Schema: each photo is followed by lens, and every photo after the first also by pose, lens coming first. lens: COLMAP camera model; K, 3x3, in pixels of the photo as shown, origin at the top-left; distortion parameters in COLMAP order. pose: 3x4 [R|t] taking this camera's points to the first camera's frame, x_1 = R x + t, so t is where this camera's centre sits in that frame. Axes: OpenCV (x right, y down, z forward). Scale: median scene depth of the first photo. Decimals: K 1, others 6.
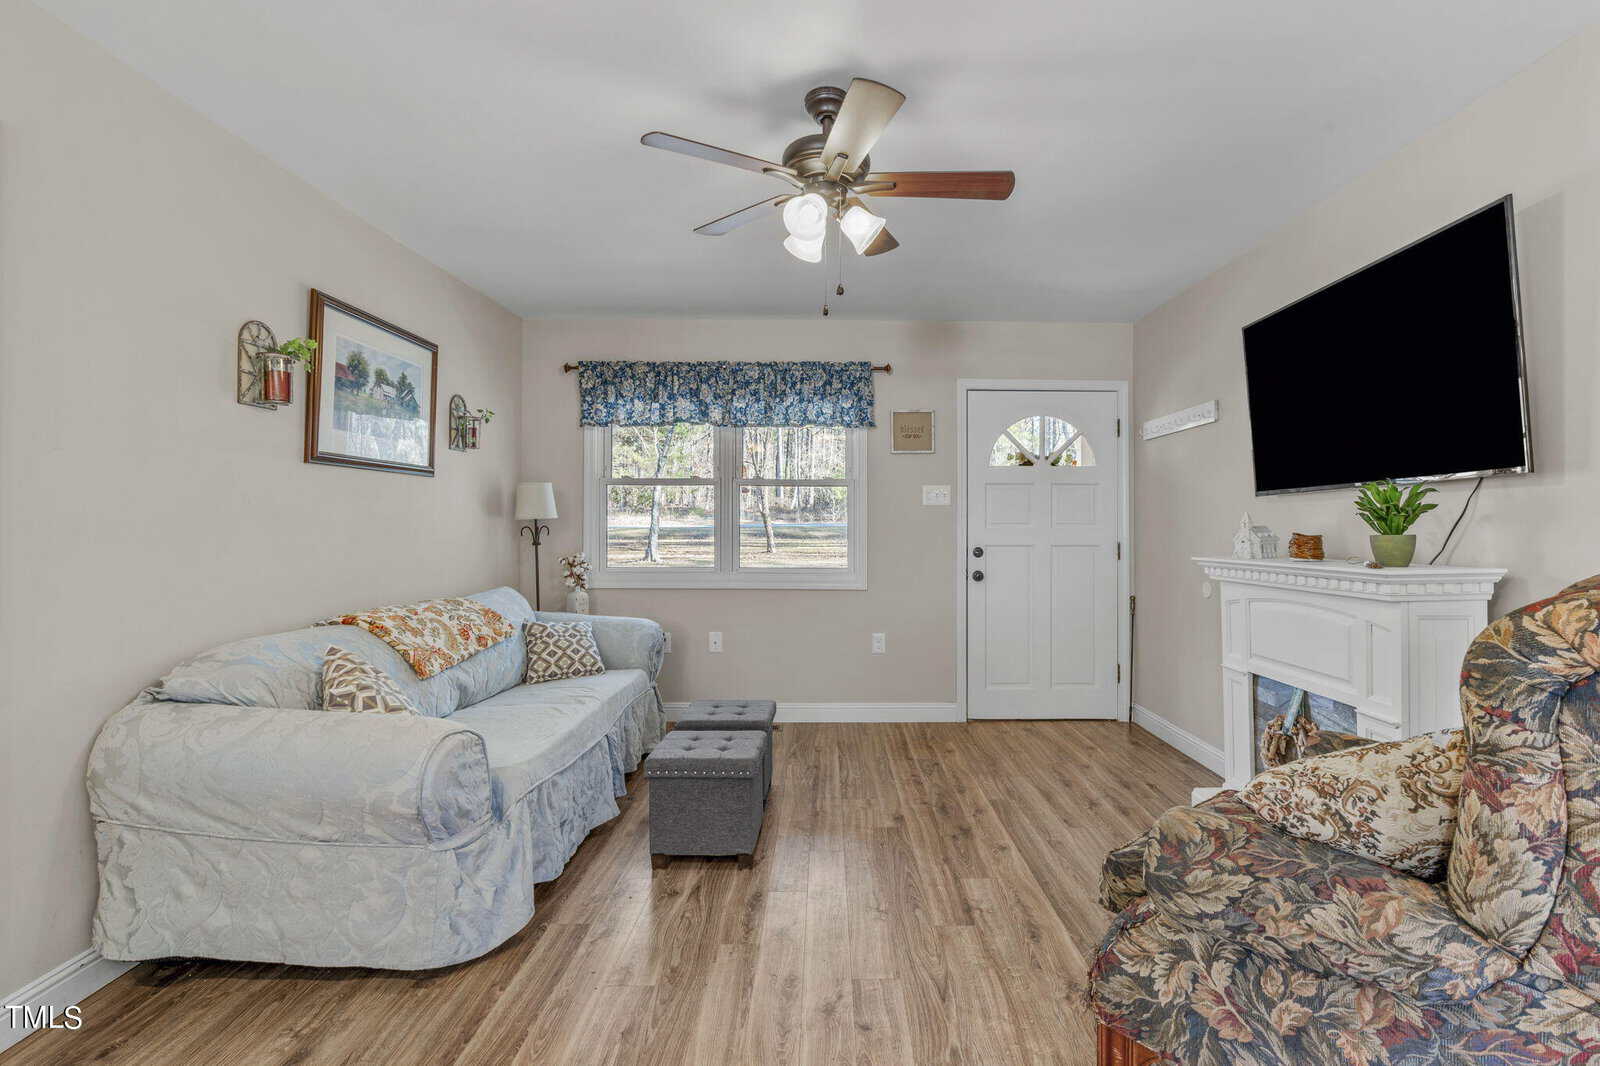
lens RADIAL K [[738.7, 0, 837.4], [0, 738.7, 526.9], [0, 0, 1]] dist [-0.007561, 0.004205]
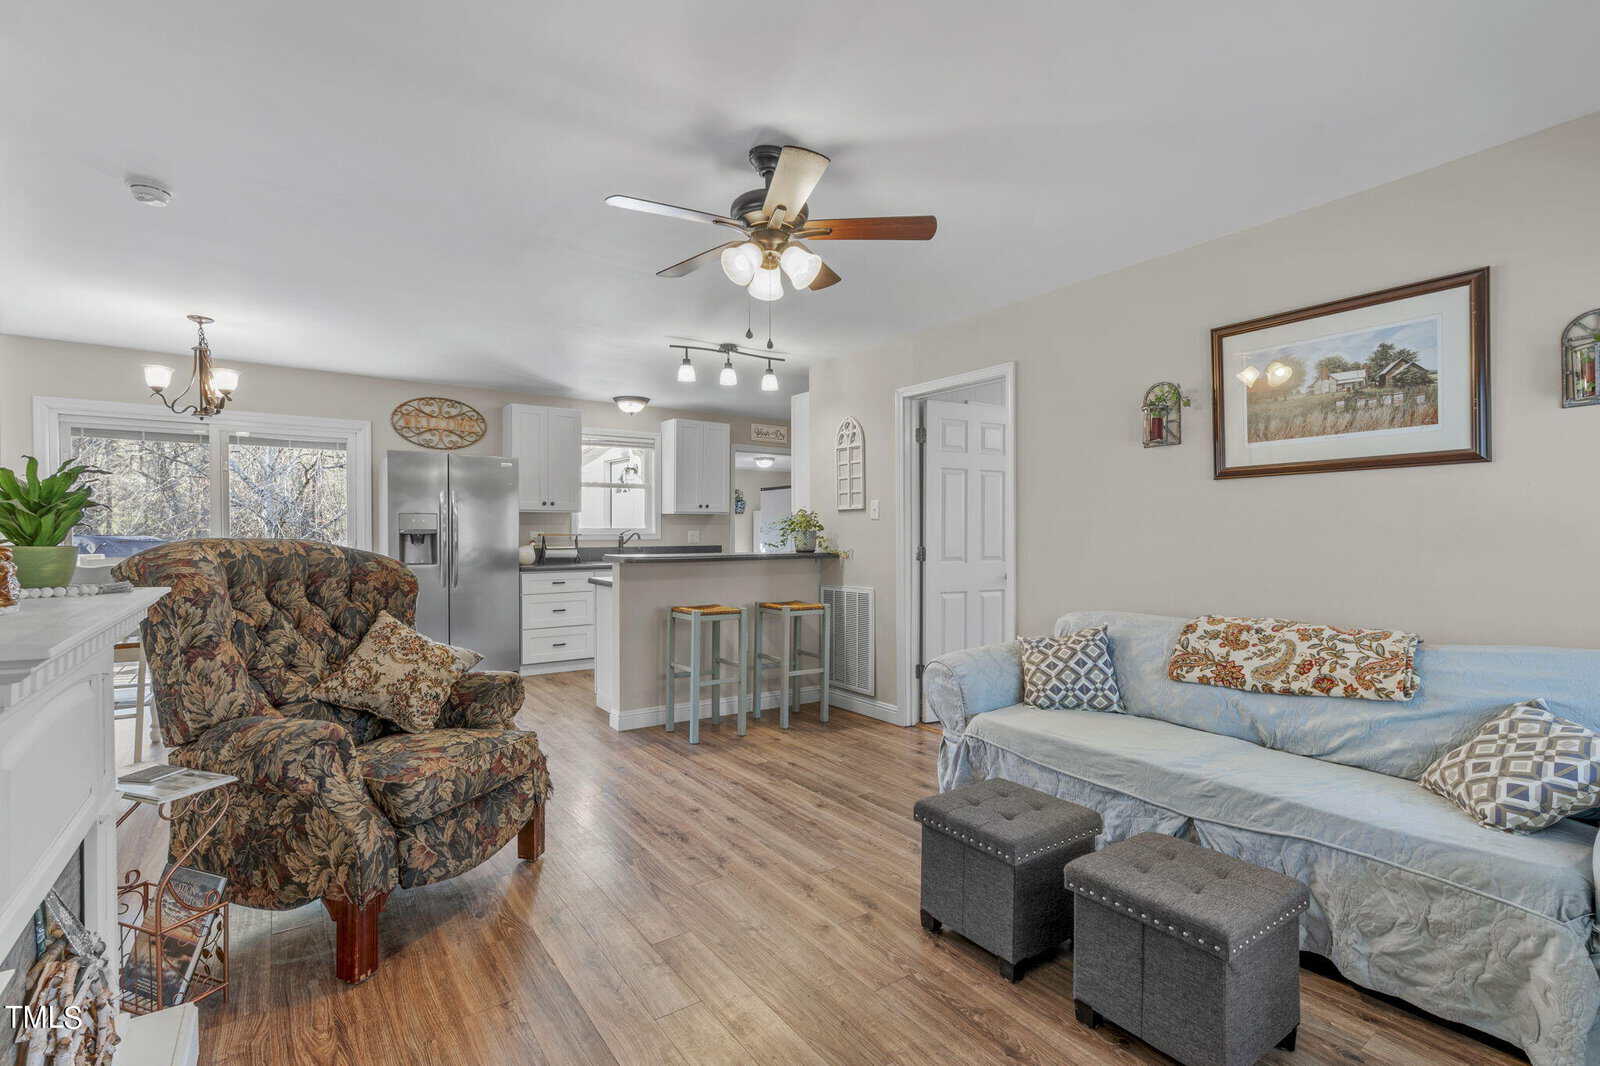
lens RADIAL K [[738.7, 0, 795.3], [0, 738.7, 540.3], [0, 0, 1]] dist [-0.007561, 0.004205]
pose [[-0.824419, 0.004994, -0.565958, 0.372880], [0.000395, 0.999966, 0.008249, -0.000977], [0.565980, 0.006577, -0.824393, 1.219892]]
